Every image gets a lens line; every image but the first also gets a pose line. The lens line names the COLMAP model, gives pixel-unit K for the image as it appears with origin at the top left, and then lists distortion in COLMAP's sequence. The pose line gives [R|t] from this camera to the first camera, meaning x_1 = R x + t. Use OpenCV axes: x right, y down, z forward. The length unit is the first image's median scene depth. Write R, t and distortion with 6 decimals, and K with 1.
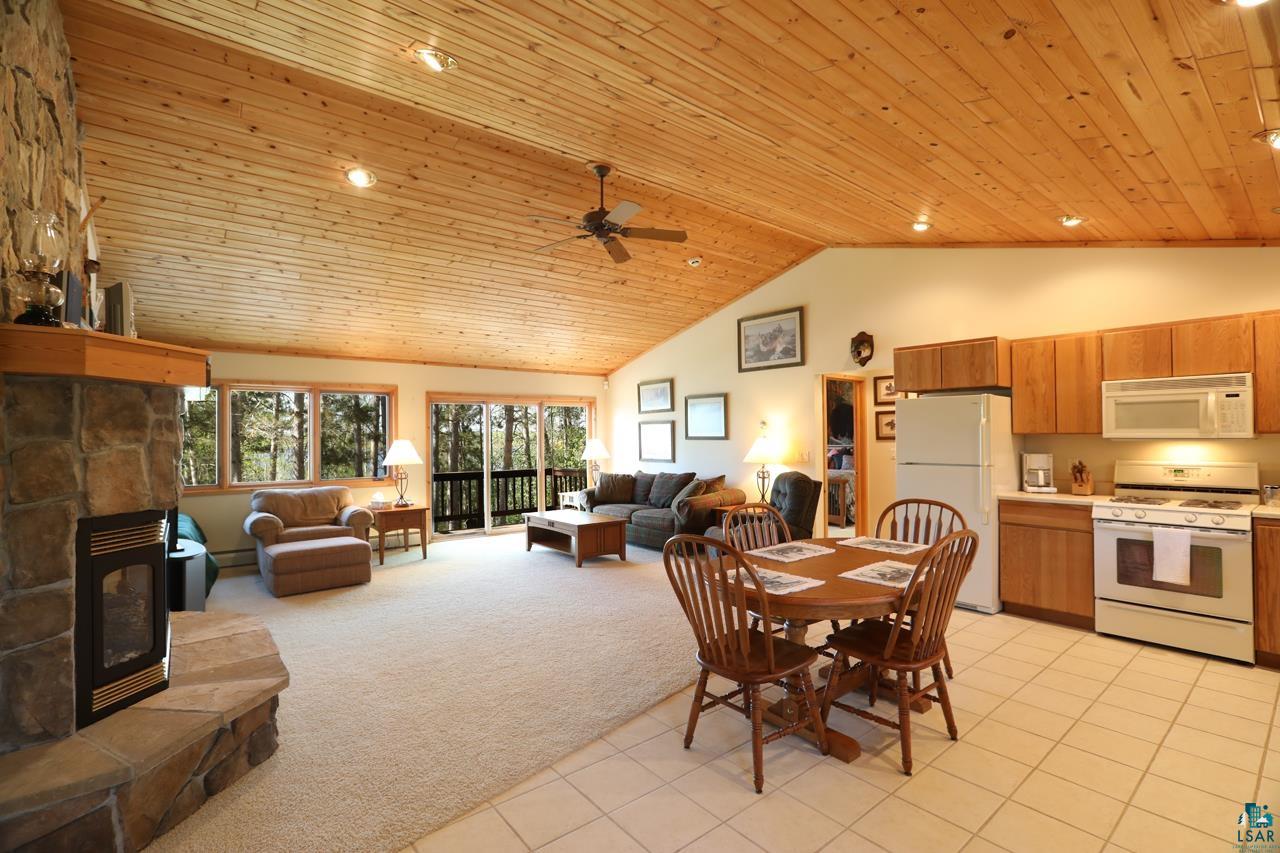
lens RADIAL K [[580.3, 0, 640.0], [0, 580.3, 426.5], [0, 0, 1]] dist [-0.048280, 0.012177]
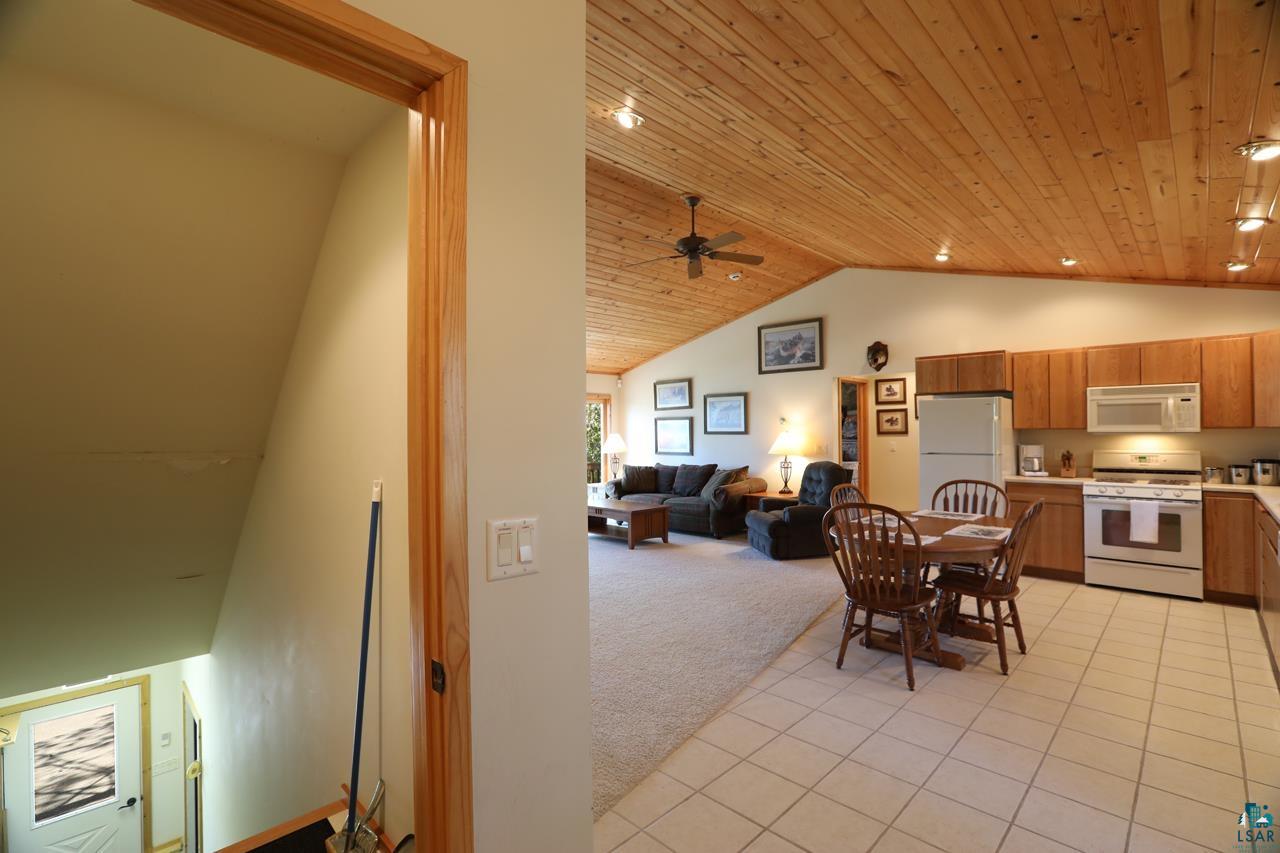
lens RADIAL K [[580.3, 0, 640.0], [0, 580.3, 426.5], [0, 0, 1]] dist [-0.048280, 0.012177]
pose [[0.993671, 0.001568, 0.112318, -0.299676], [-0.002330, 0.999975, 0.006654, 0.001321], [-0.112304, -0.006873, 0.993650, -0.140976]]
